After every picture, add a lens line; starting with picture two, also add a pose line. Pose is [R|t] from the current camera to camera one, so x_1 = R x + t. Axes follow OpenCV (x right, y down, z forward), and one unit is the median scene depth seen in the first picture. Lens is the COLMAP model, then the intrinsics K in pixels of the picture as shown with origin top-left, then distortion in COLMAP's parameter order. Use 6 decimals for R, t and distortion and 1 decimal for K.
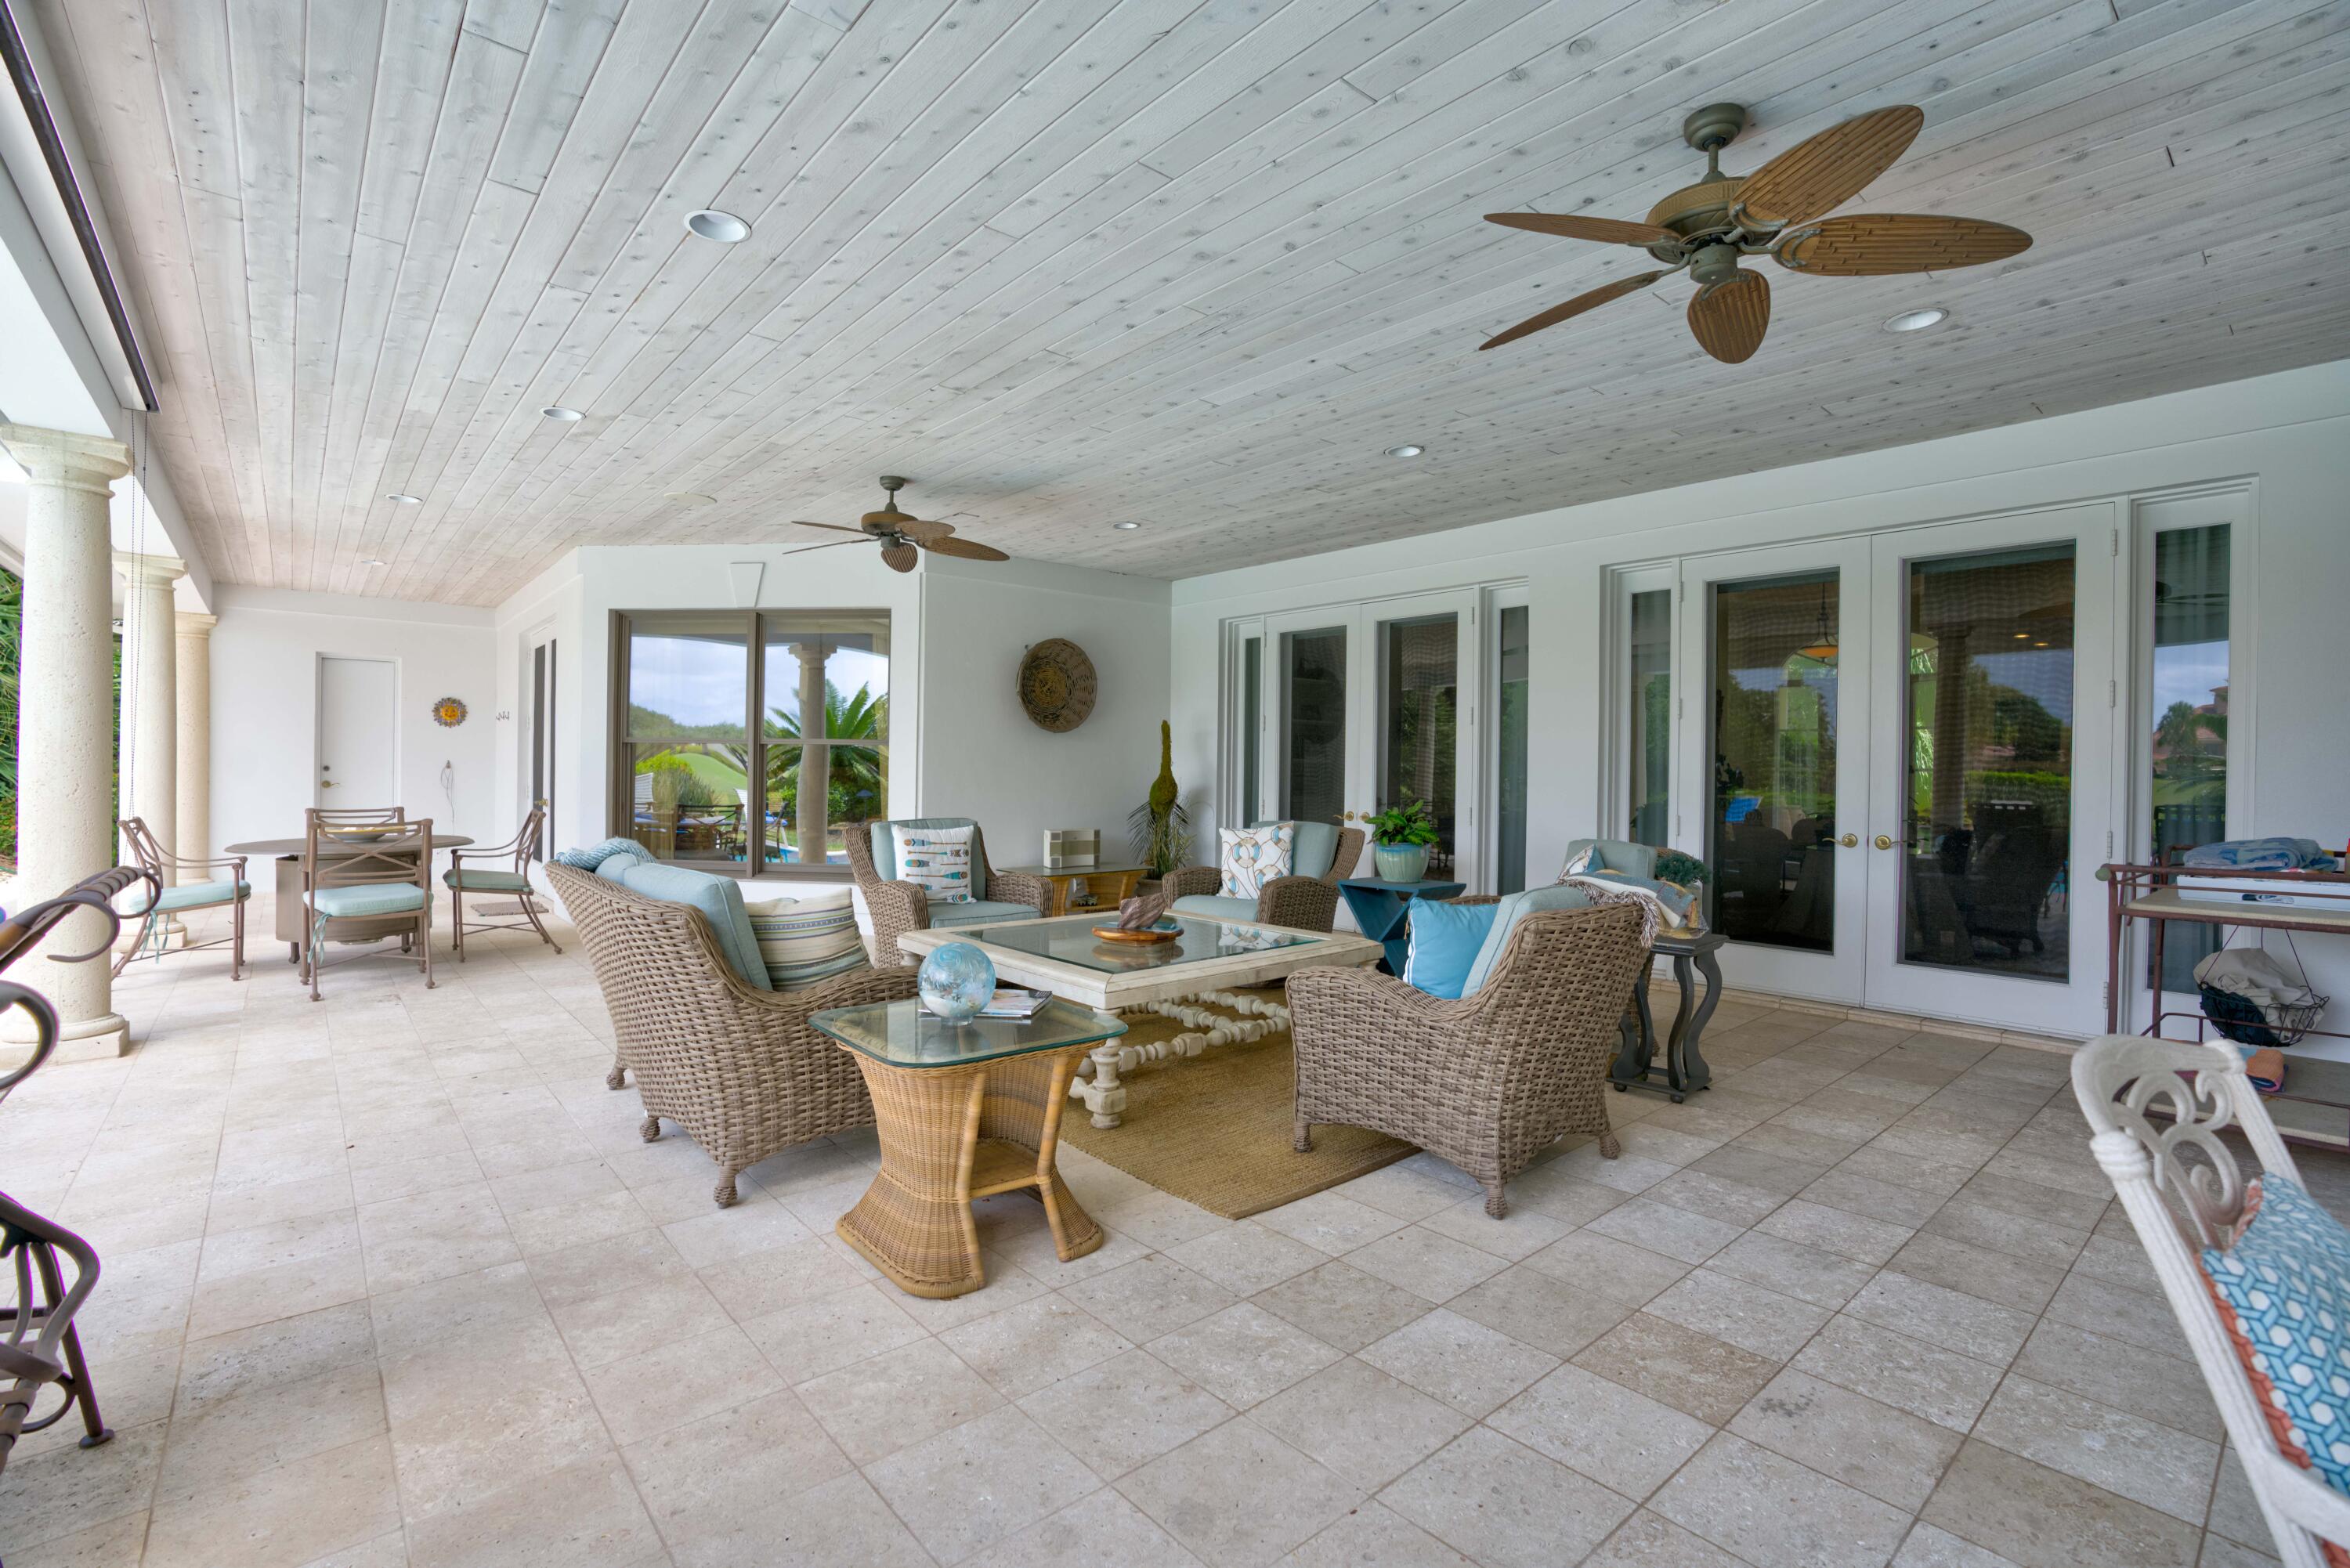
lens RADIAL K [[1046.9, 0, 1175.0], [0, 1046.9, 784.0], [0, 0, 1]] dist [-0.066951, 0.022078]
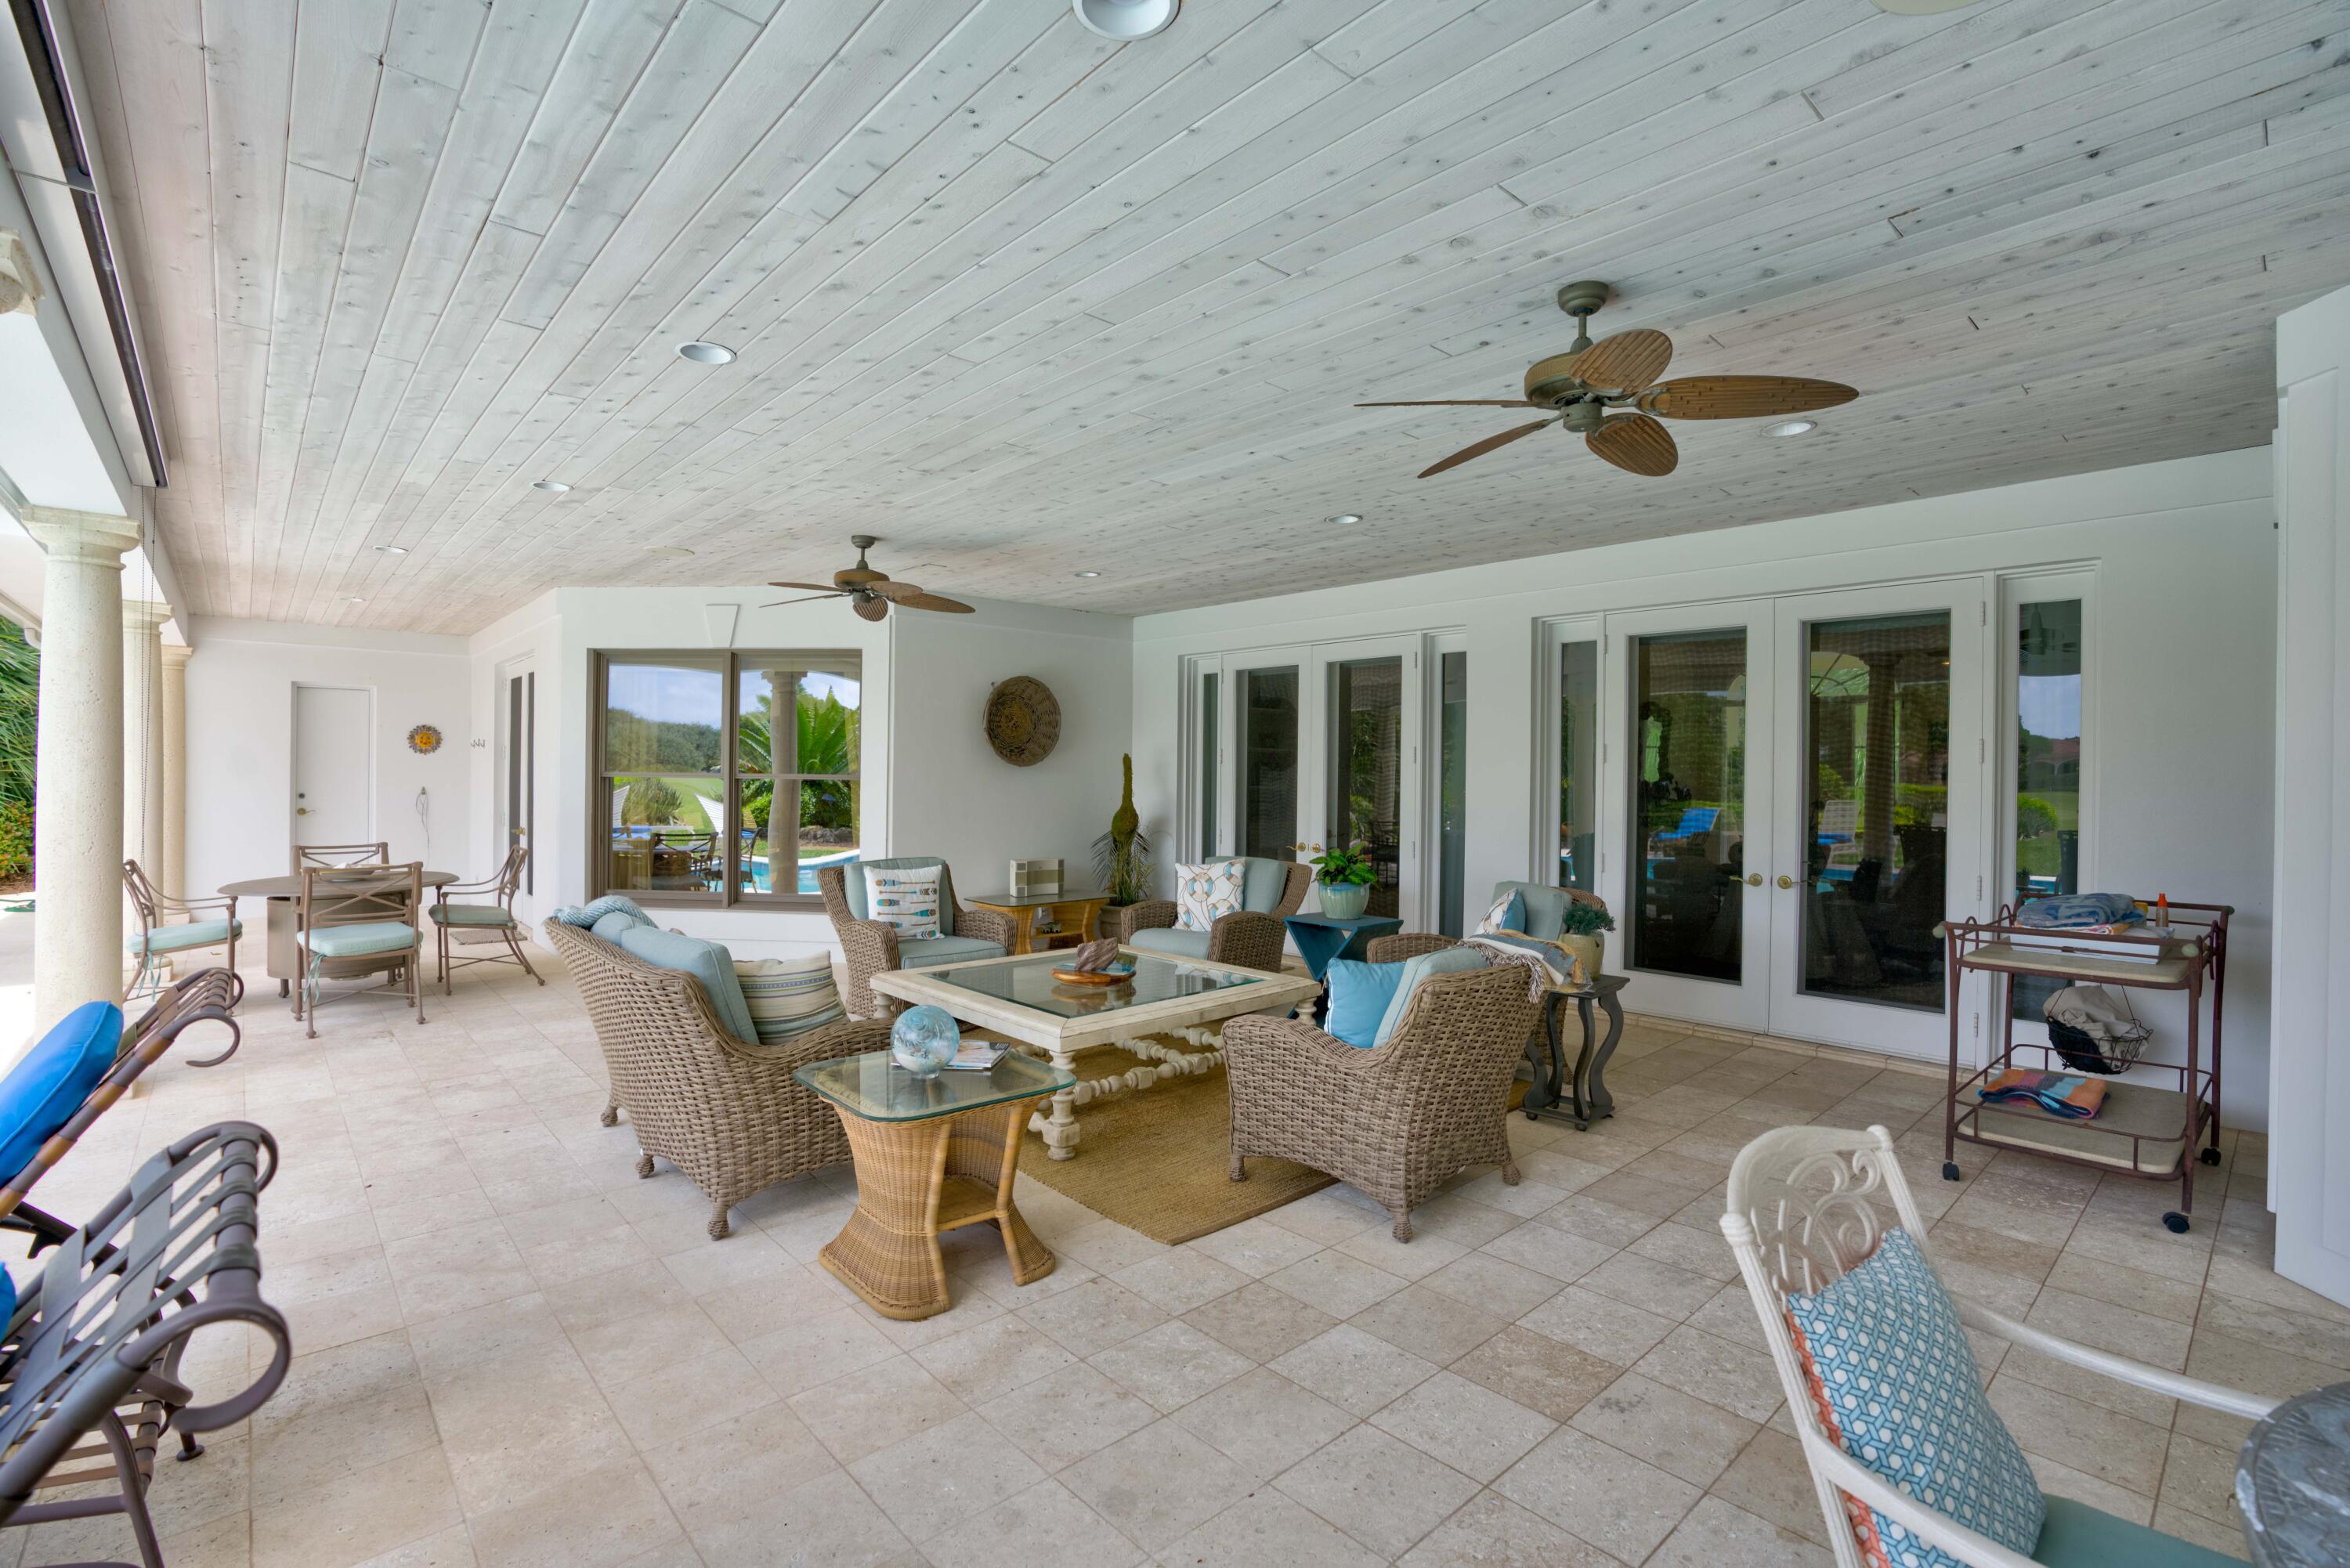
lens RADIAL K [[1050.8, 0, 1175.0], [0, 1050.8, 784.0], [0, 0, 1]] dist [-0.068455, 0.023326]
pose [[0.999639, -0.002007, 0.026785, 0.024707], [0.002066, 0.999995, -0.002187, -0.064451], [-0.026780, 0.002242, 0.999639, -0.107771]]
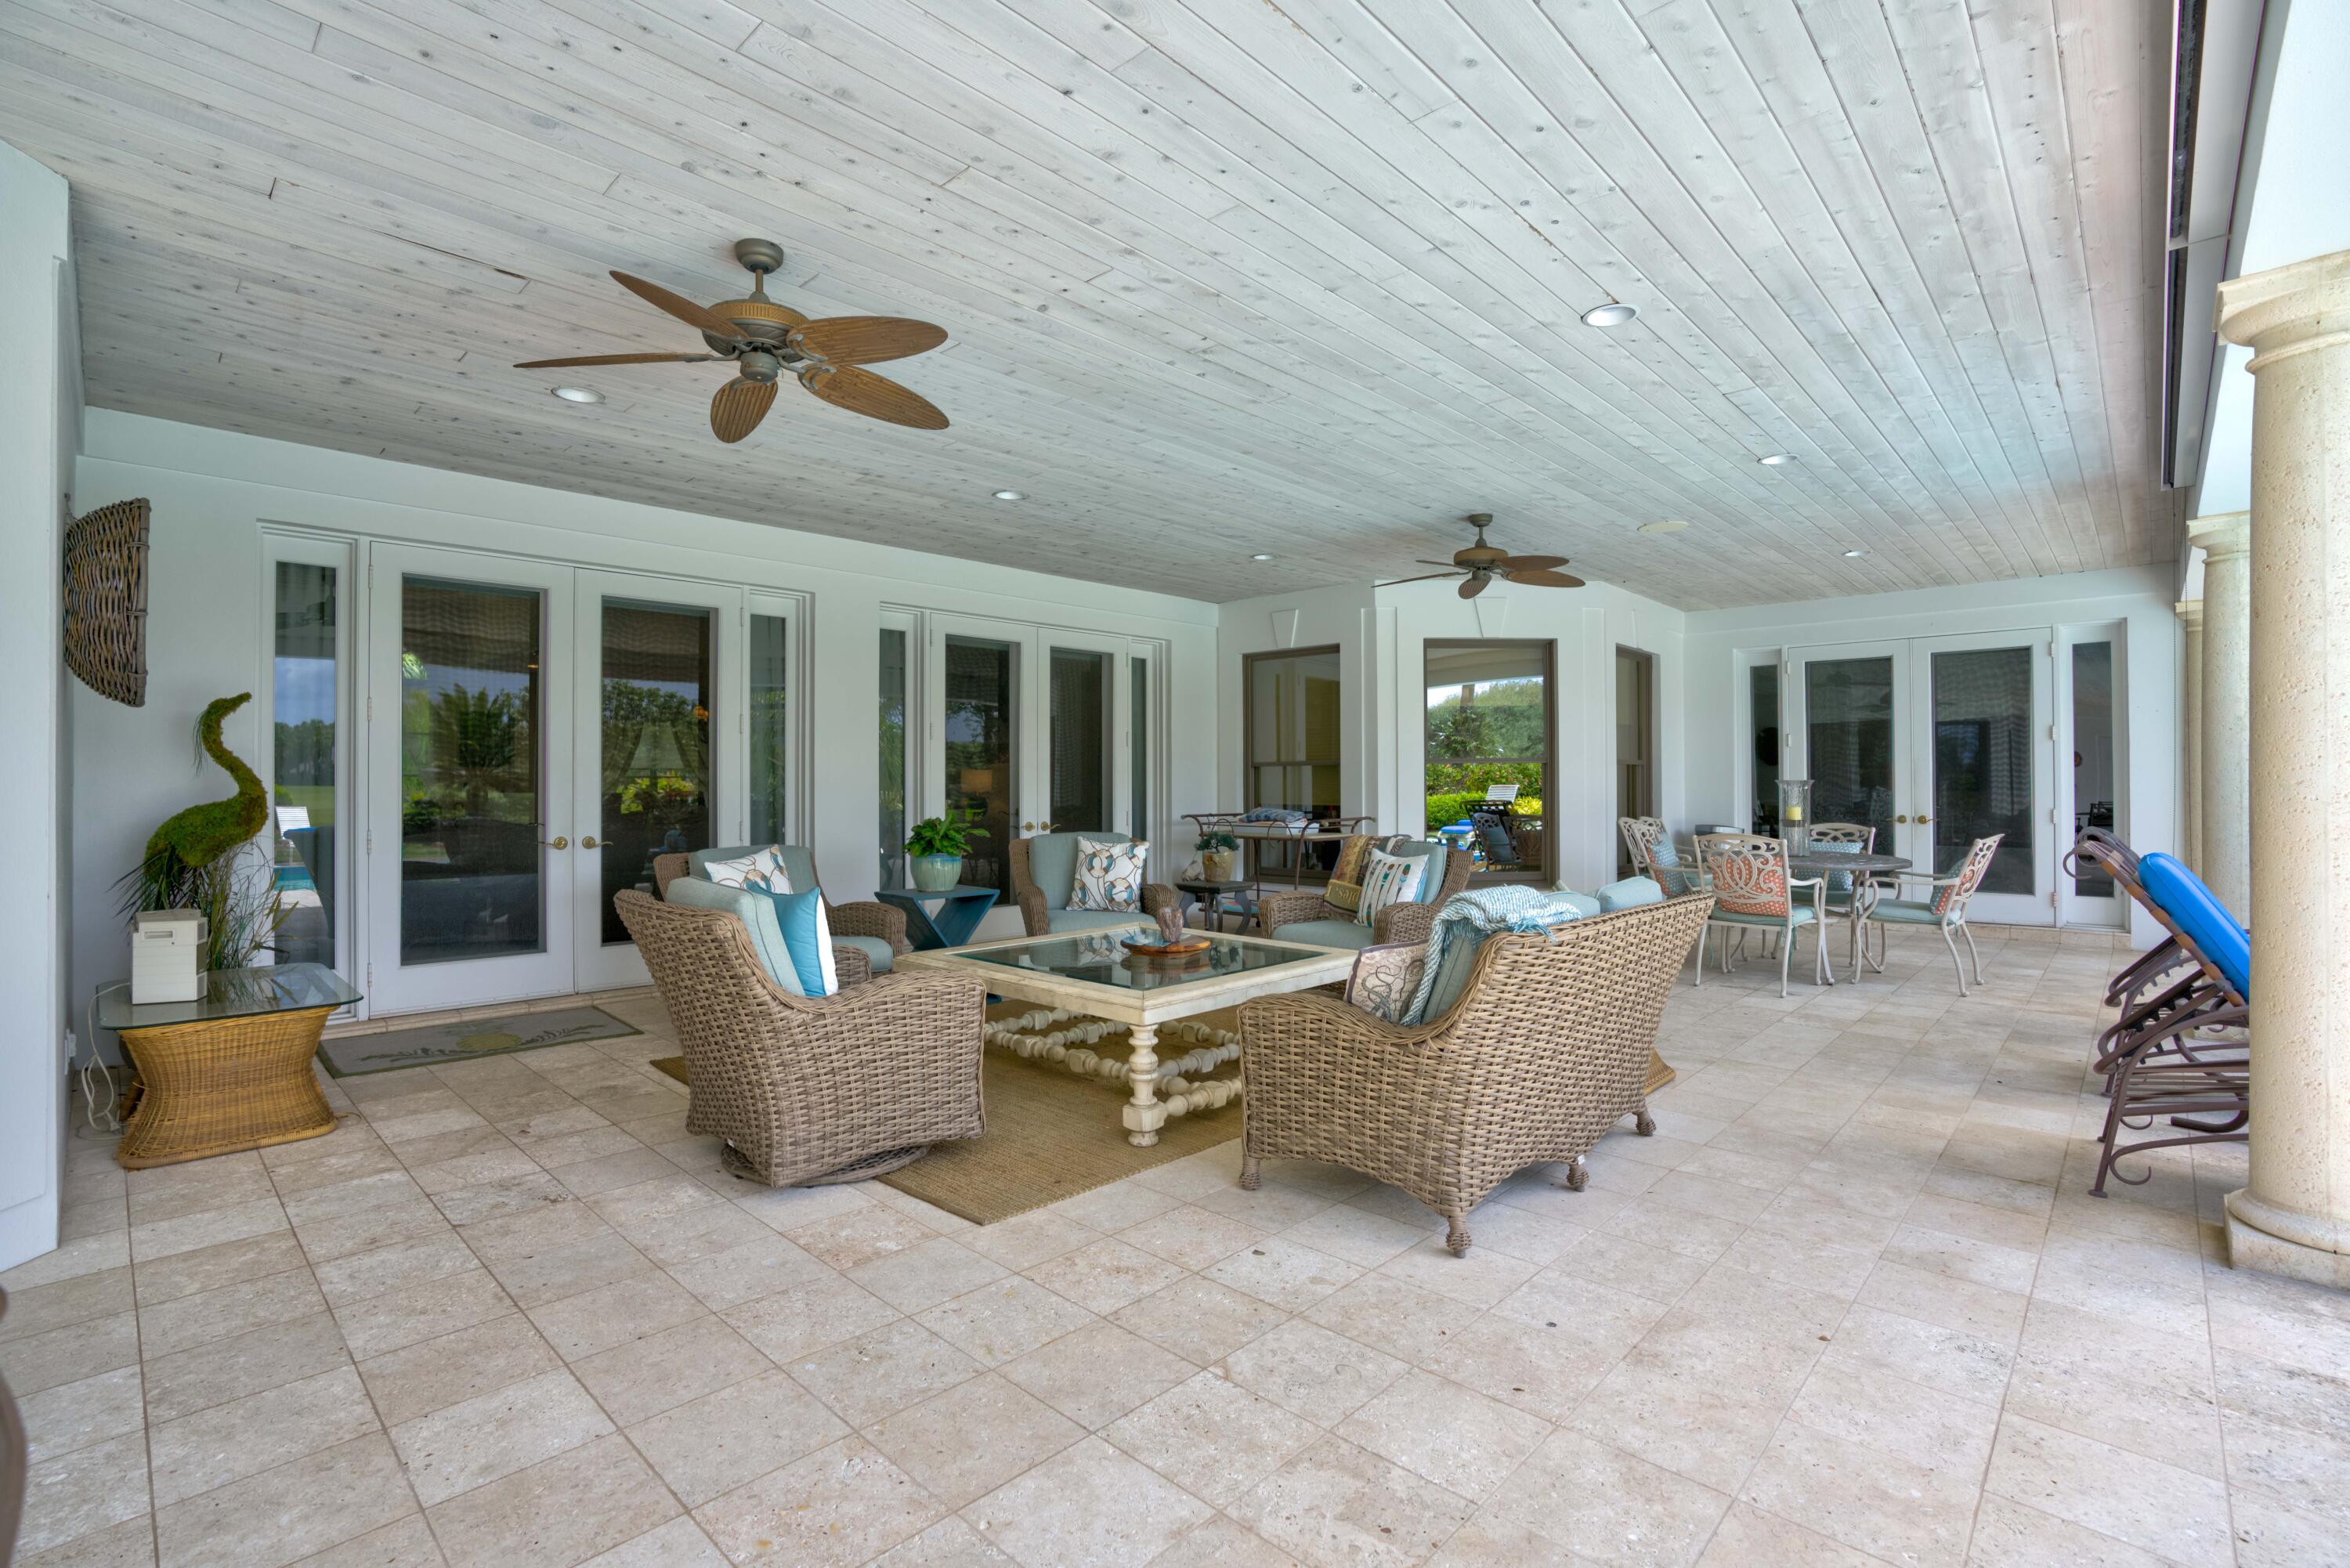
lens RADIAL K [[1046.9, 0, 1175.0], [0, 1046.9, 784.0], [0, 0, 1]] dist [-0.066951, 0.022078]
pose [[-0.078821, -0.011467, 0.996823, -1.326536], [0.012702, 0.999841, 0.012506, -0.035166], [-0.996808, 0.013647, -0.078662, 1.345555]]
